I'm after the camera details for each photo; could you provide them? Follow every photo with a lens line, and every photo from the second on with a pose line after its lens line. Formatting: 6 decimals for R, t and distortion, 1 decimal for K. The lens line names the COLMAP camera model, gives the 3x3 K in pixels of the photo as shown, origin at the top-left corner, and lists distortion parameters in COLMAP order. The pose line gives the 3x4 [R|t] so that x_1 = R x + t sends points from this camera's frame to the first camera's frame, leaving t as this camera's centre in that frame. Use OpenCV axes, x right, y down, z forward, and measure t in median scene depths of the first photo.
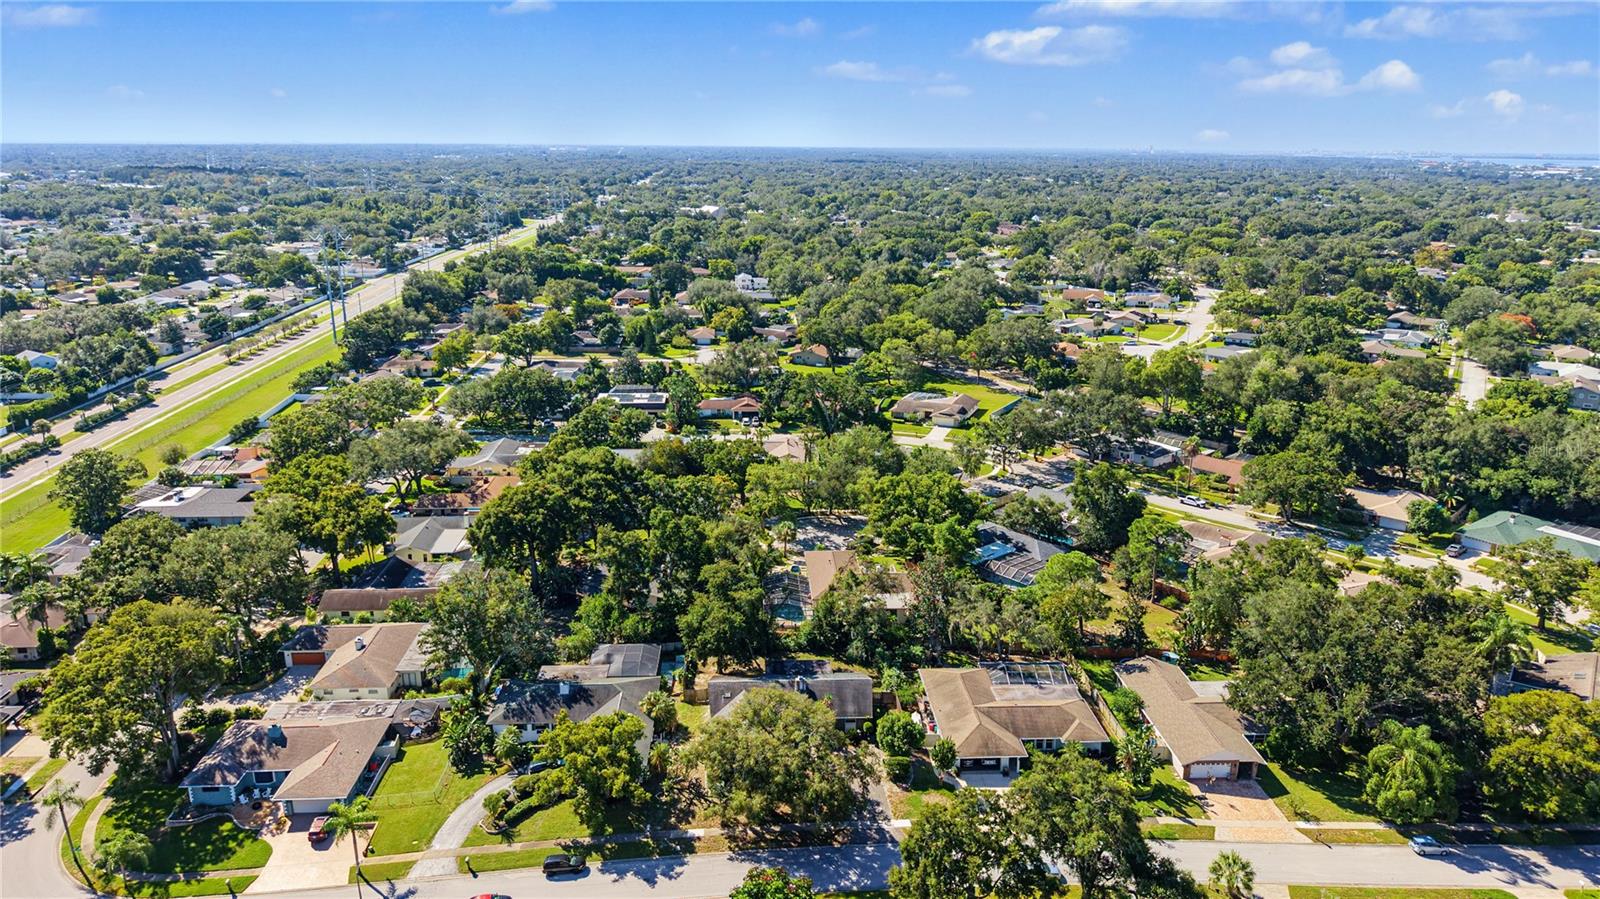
lens RADIAL K [[1045.9, 0, 799.3], [0, 1045.9, 457.5], [0, 0, 1]] dist [0.060863, -0.091419]
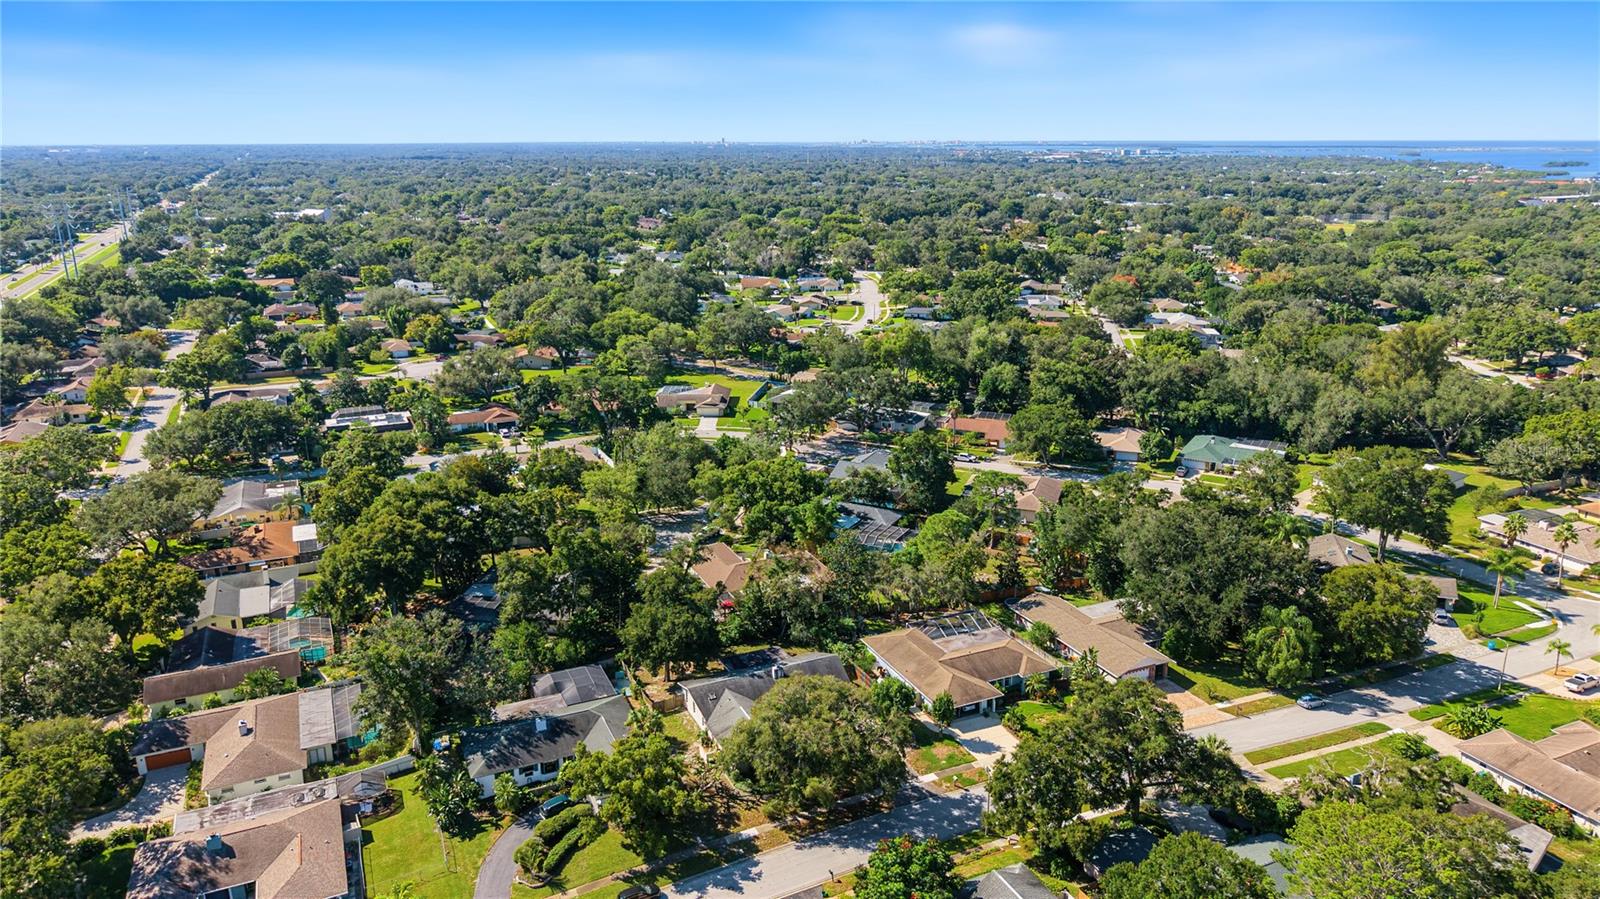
lens RADIAL K [[1045.9, 0, 799.3], [0, 1045.9, 457.5], [0, 0, 1]] dist [0.060863, -0.091419]
pose [[0.930480, -0.117418, 0.347016, -0.153211], [0.115800, 0.992946, 0.025473, -0.006533], [-0.347559, 0.016482, 0.937513, 0.019716]]
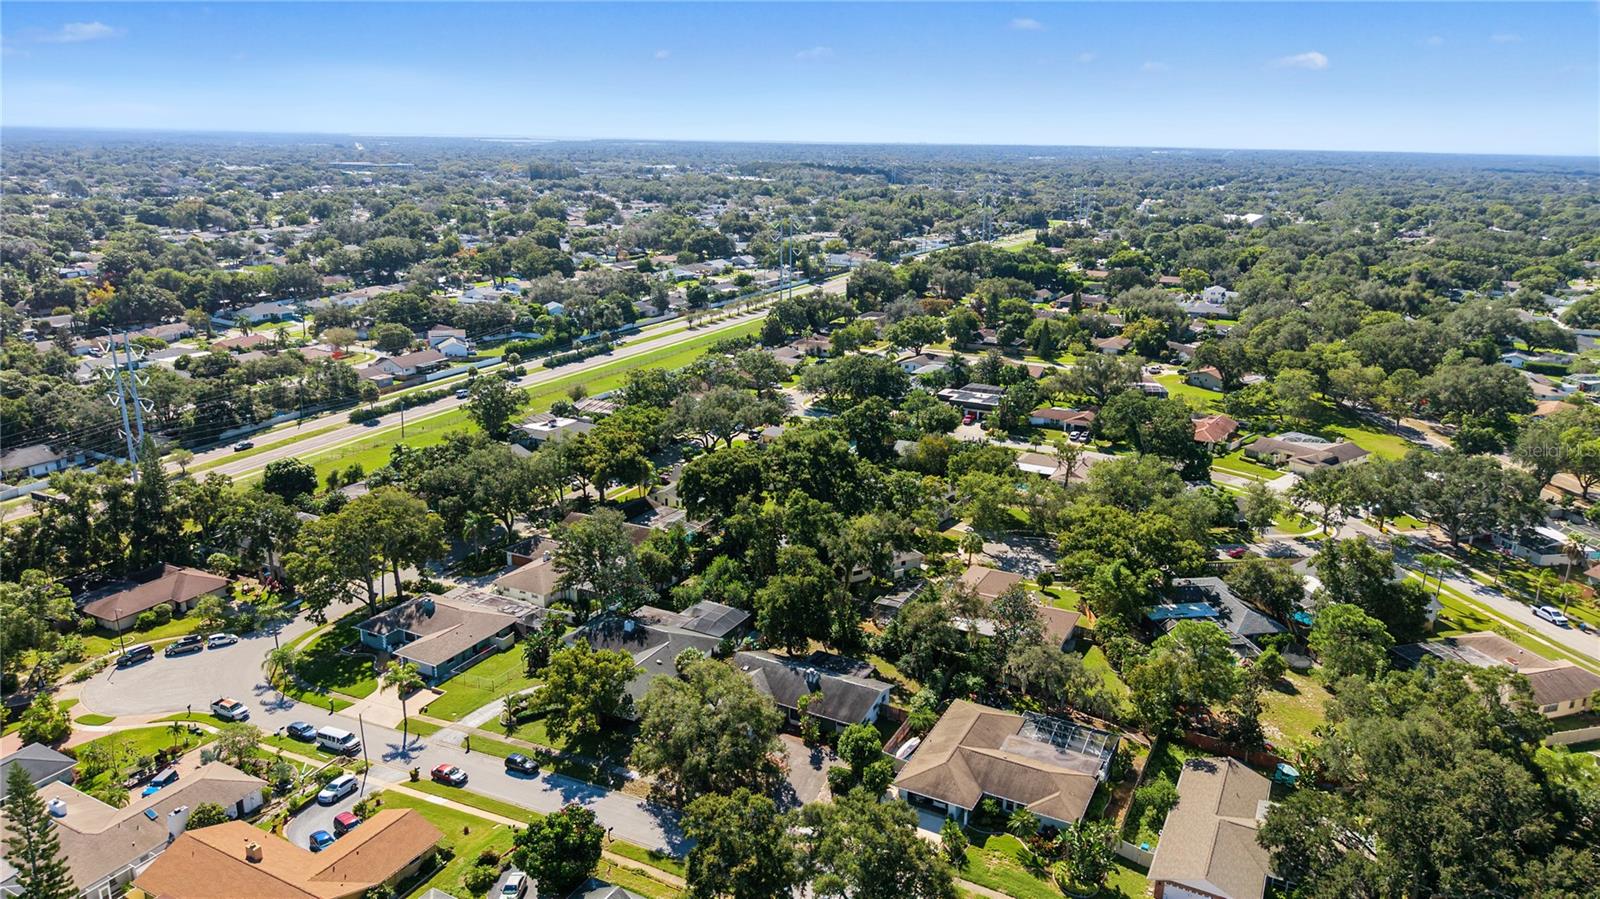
lens RADIAL K [[1045.9, 0, 799.3], [0, 1045.9, 457.5], [0, 0, 1]] dist [0.060863, -0.091419]
pose [[0.861311, 0.154454, -0.484032, 0.224688], [-0.155564, 0.987088, 0.038161, -0.013903], [0.483677, 0.042429, 0.874218, 0.053982]]
